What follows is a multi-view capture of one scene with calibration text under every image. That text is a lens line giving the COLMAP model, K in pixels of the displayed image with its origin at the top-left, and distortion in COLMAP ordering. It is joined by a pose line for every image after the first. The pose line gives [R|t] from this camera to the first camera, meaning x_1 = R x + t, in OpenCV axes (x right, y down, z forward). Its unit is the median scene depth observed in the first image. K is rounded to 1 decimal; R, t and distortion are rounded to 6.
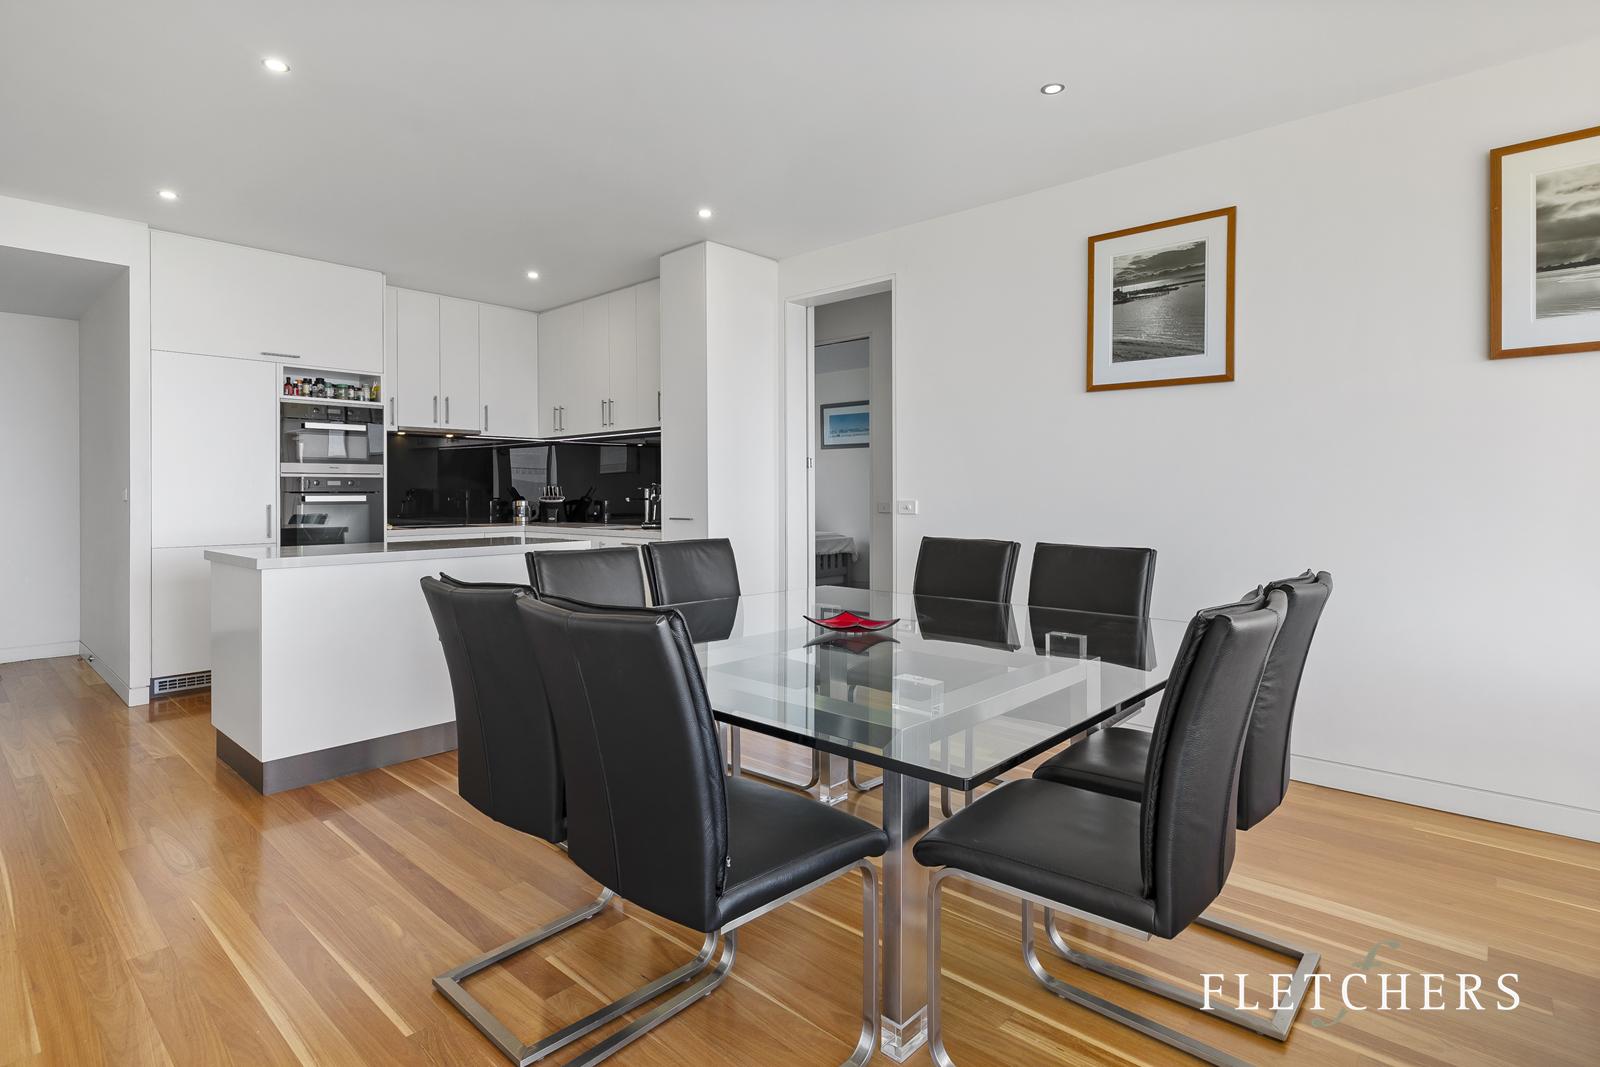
lens RADIAL K [[781.0, 0, 802.5], [0, 781.0, 497.2], [0, 0, 1]] dist [0.002026, 0.000085]
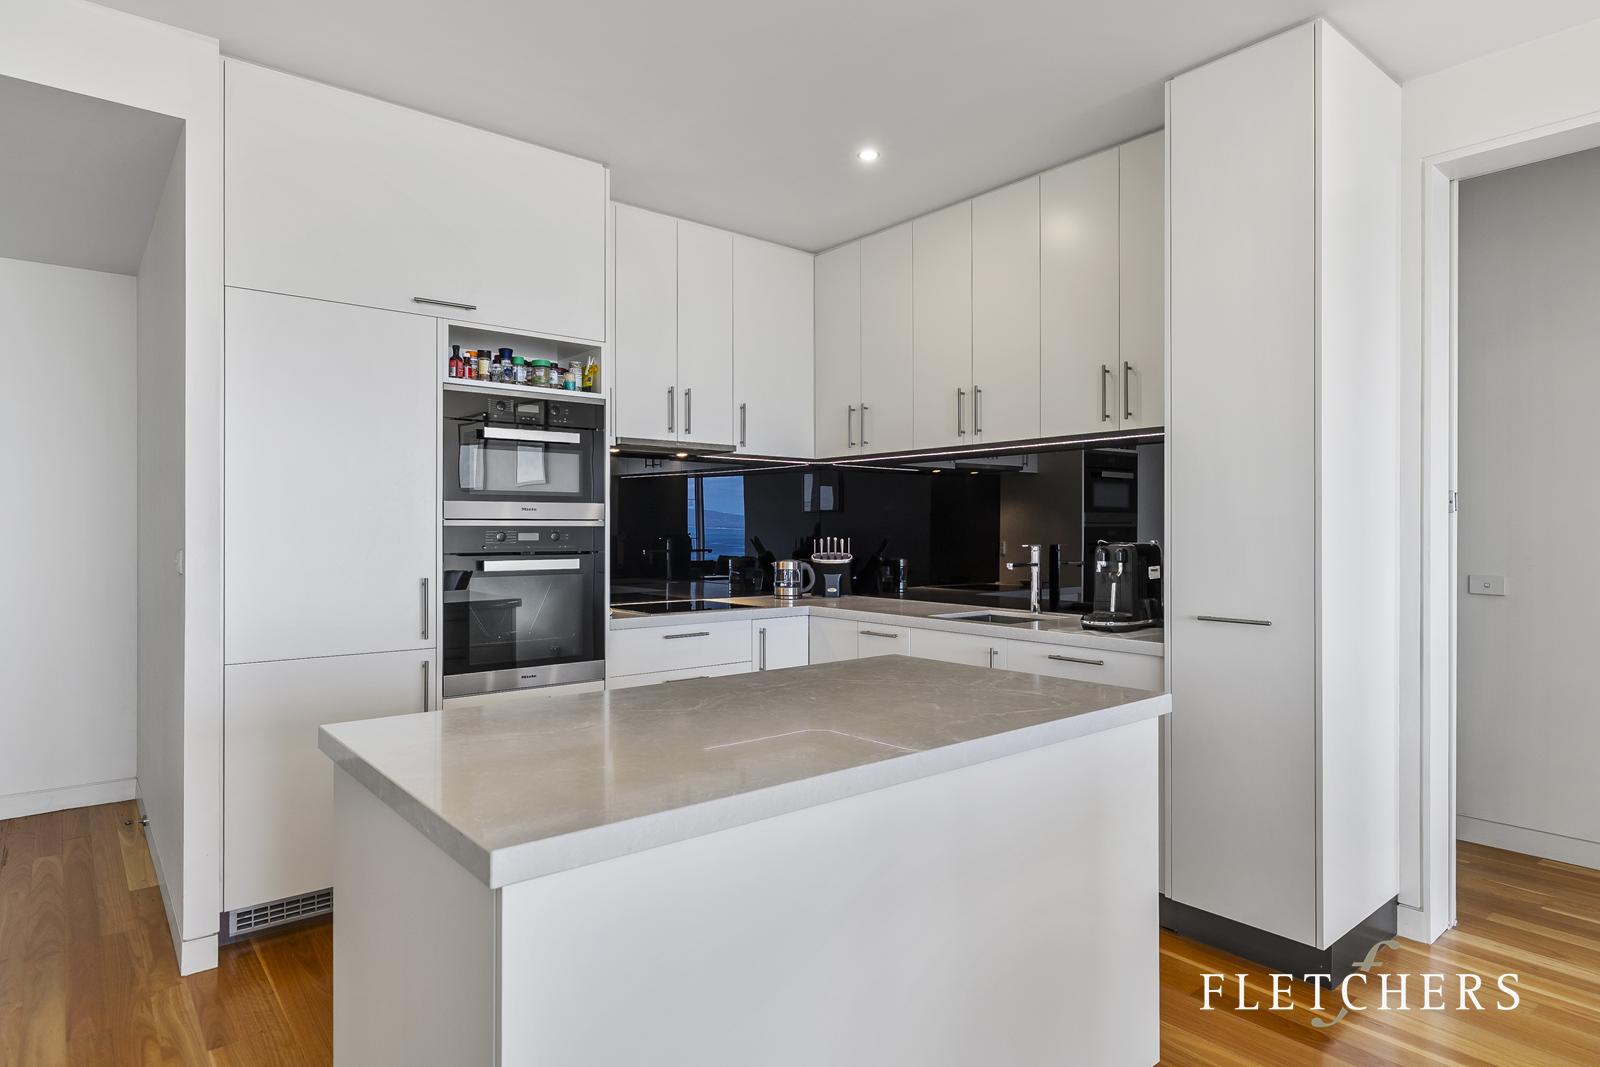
lens RADIAL K [[858.9, 0, 800.0], [0, 858.9, 533.5], [0, 0, 1]] dist [0.000656, 0.000798]
pose [[0.991299, 0.003844, -0.131576, -0.324476], [-0.004125, 0.999990, -0.001869, -0.019804], [0.131567, 0.002396, 0.991304, 0.415525]]
